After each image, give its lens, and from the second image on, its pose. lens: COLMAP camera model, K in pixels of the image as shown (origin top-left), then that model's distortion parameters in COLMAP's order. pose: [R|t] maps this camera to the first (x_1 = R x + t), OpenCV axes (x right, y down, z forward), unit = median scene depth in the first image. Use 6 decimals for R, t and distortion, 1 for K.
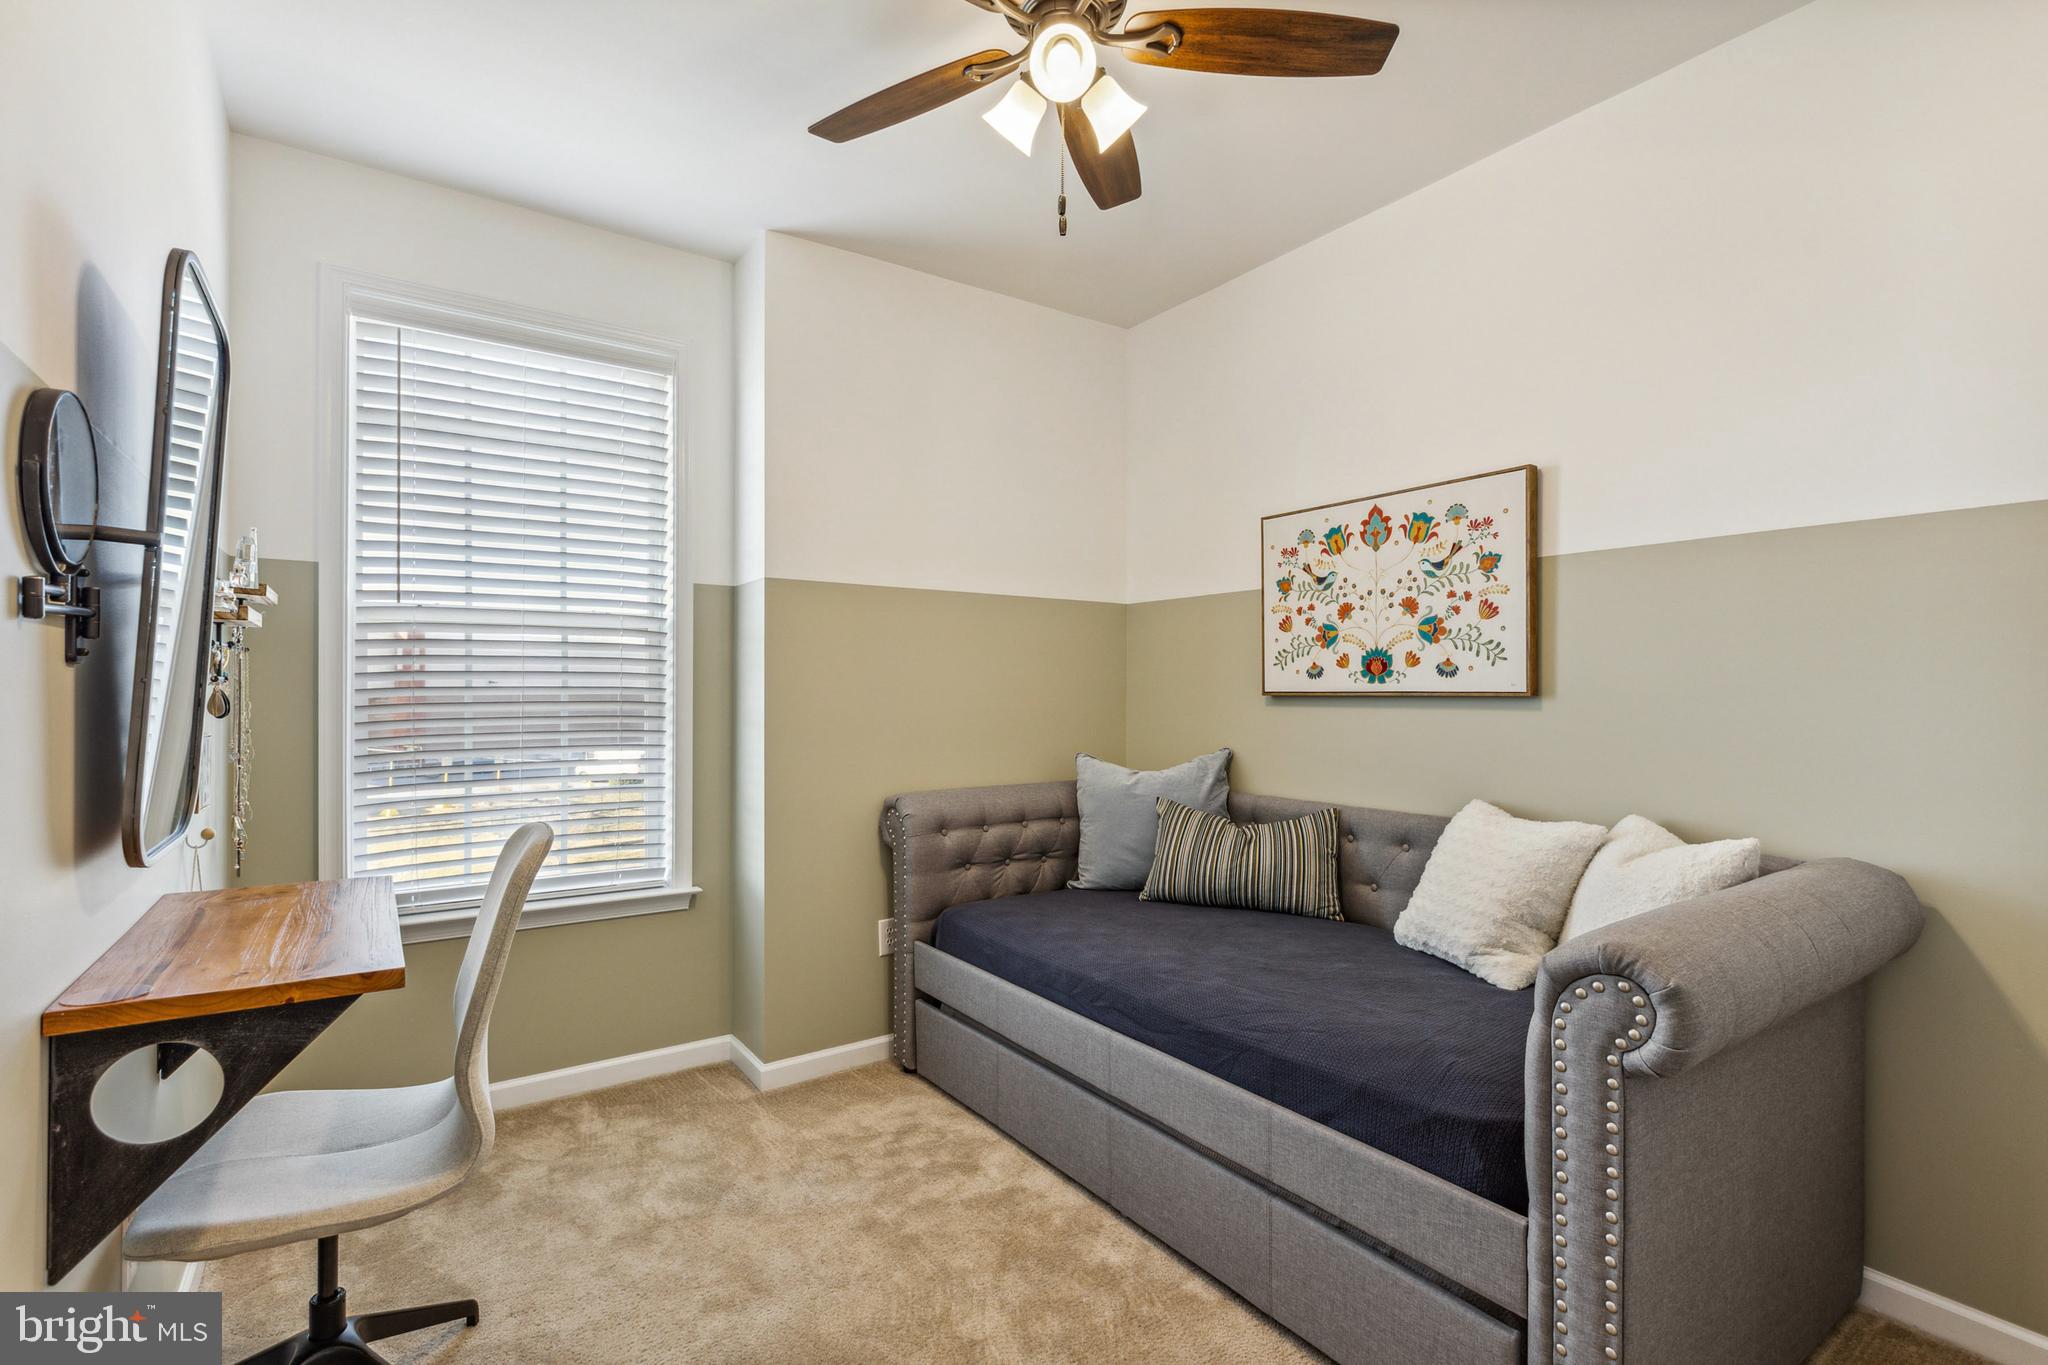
lens RADIAL K [[939.8, 0, 1026.8], [0, 939.8, 692.2], [0, 0, 1]] dist [0.004261, -0.002723]
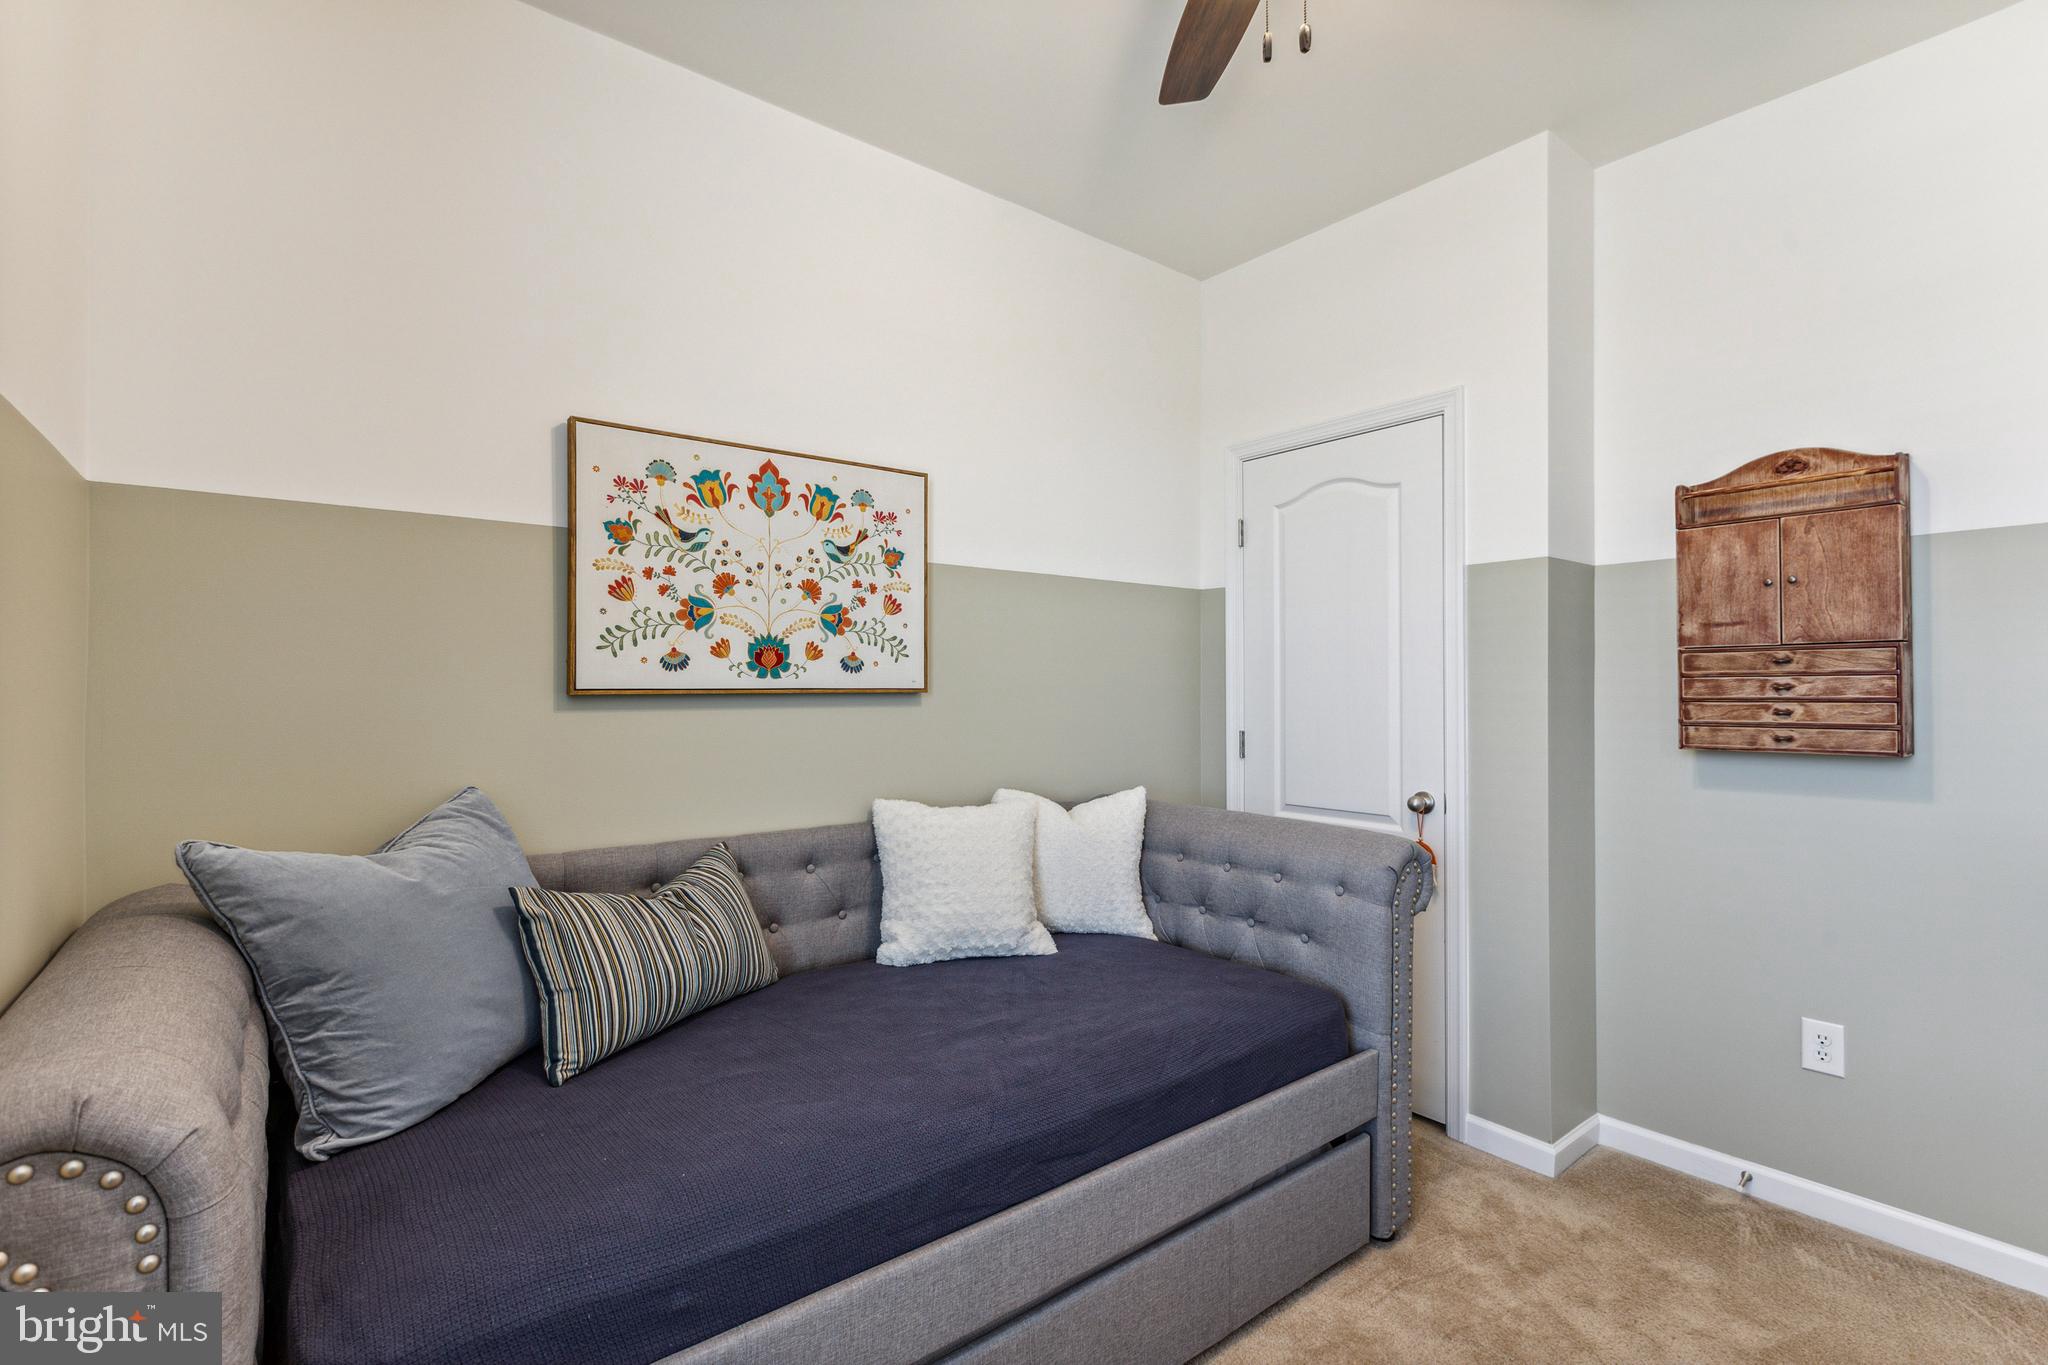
lens RADIAL K [[939.8, 0, 1013.9], [0, 939.8, 676.7], [0, 0, 1]] dist [0.004261, -0.002723]
pose [[-0.060743, 0.009985, 0.998104, -0.477330], [0.002024, 0.999949, -0.009880, -0.002278], [-0.998151, 0.001420, -0.060760, 0.874805]]
